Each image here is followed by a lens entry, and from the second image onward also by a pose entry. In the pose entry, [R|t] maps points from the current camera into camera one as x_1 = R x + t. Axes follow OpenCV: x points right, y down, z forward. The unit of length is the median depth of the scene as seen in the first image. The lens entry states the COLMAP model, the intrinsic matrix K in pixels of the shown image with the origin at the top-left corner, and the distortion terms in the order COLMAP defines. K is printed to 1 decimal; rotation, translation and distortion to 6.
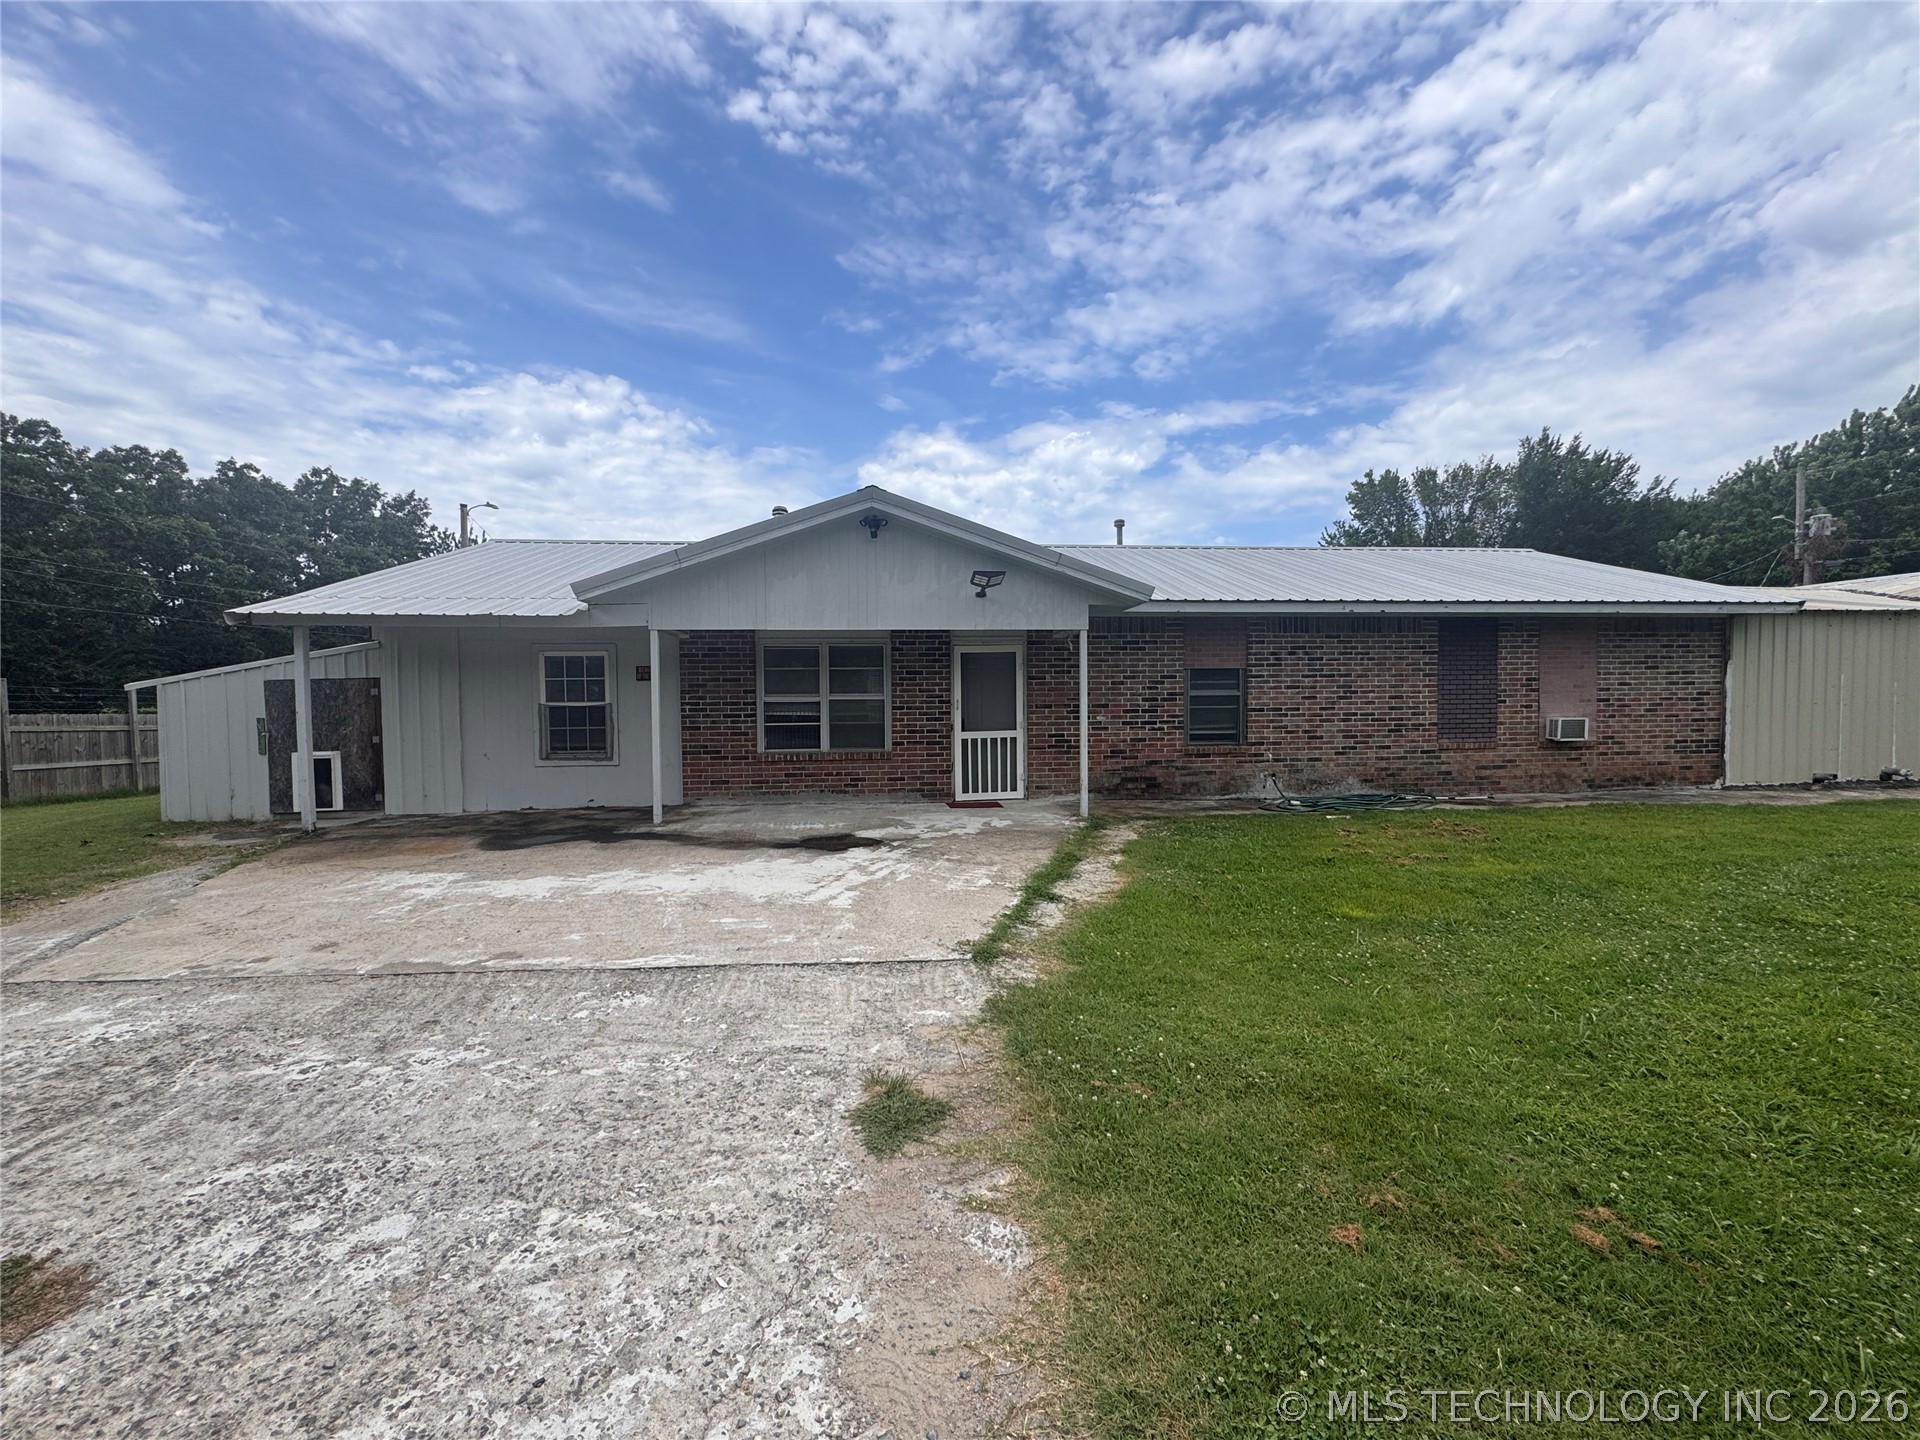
lens RADIAL K [[767.9, 0, 963.0], [0, 767.9, 721.5], [0, 0, 1]] dist [-0.003154, -0.000037]
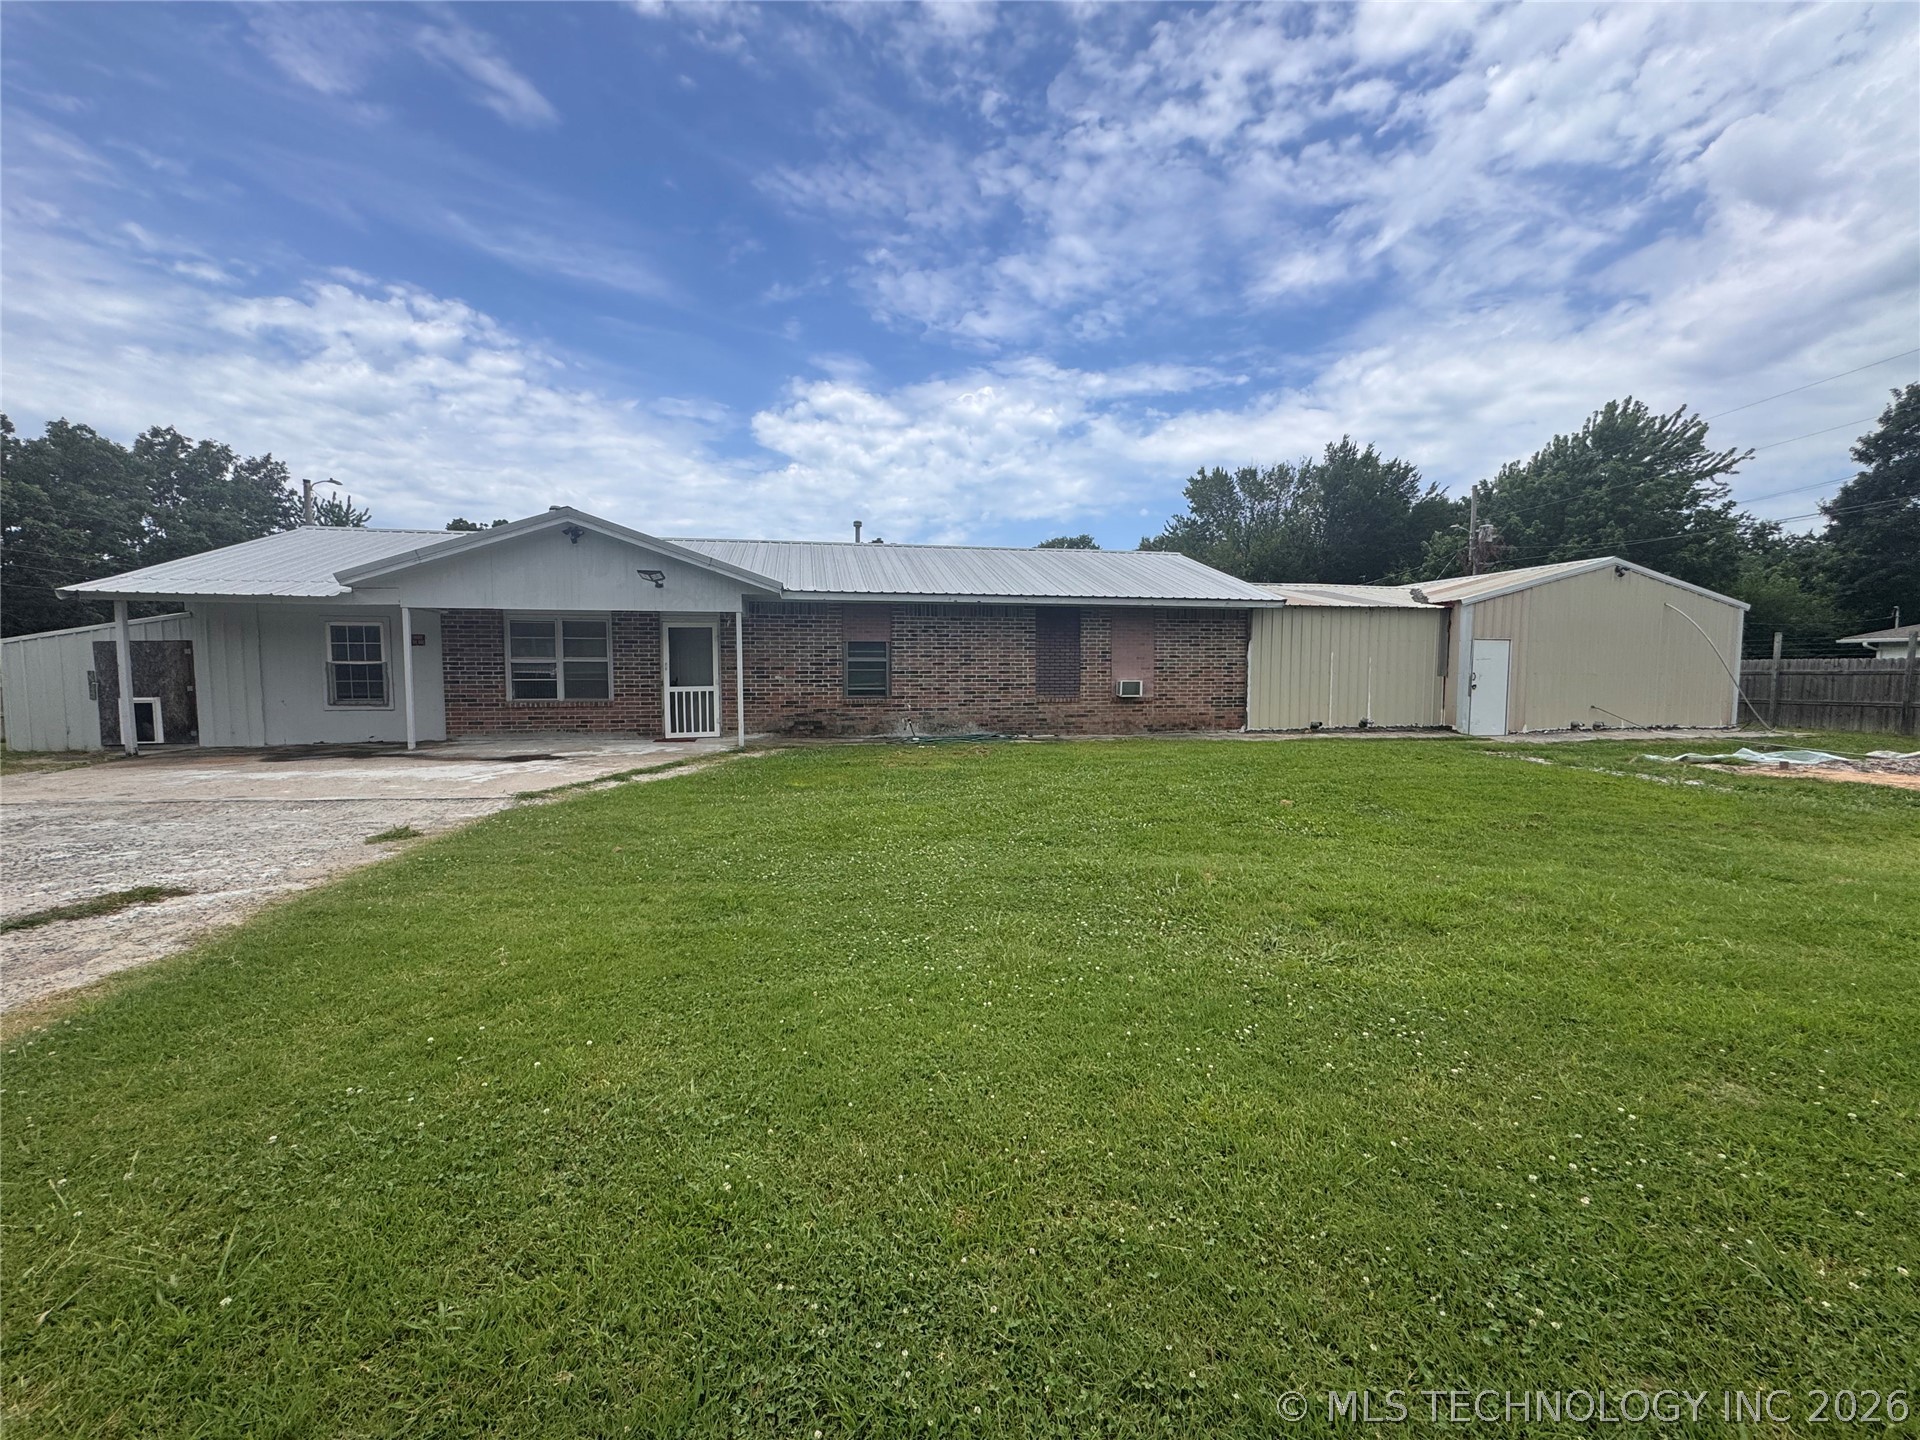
lens RADIAL K [[767.9, 0, 963.0], [0, 767.9, 721.5], [0, 0, 1]] dist [-0.003154, -0.000037]
pose [[0.995219, 0.002199, 0.097648, 0.366590], [-0.005386, 0.999461, 0.032384, 0.027268], [-0.097524, -0.032756, 0.994694, -0.372965]]
